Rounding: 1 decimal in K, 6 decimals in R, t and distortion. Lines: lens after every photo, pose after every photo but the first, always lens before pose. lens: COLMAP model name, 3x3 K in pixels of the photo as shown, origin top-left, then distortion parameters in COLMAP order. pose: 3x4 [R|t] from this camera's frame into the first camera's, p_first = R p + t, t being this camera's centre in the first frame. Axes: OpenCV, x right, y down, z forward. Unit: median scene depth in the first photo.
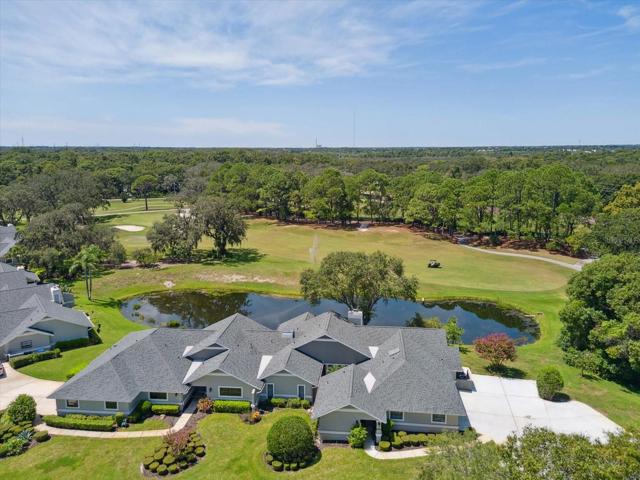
lens RADIAL K [[499.4, 0, 320.0], [0, 499.4, 240.0], [0, 0, 1]] dist [0.004518, 0.004390]
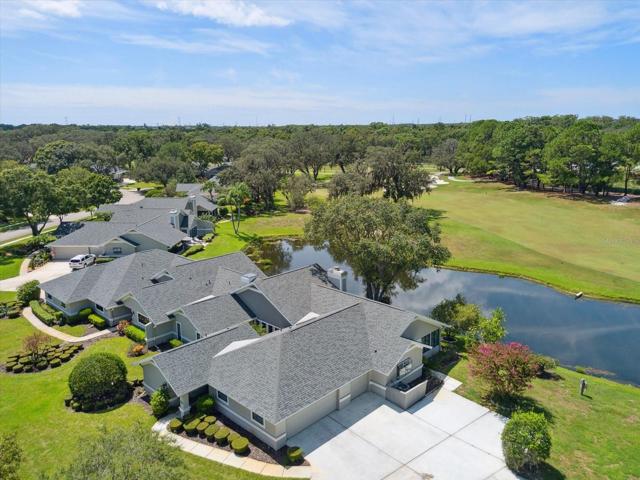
lens RADIAL K [[499.4, 0, 320.0], [0, 499.4, 240.0], [0, 0, 1]] dist [0.004518, 0.004390]
pose [[0.780011, 0.124585, -0.613238, 0.196288], [-0.100816, 0.992198, 0.073340, 0.022118], [0.617591, 0.004618, 0.786486, 0.160840]]
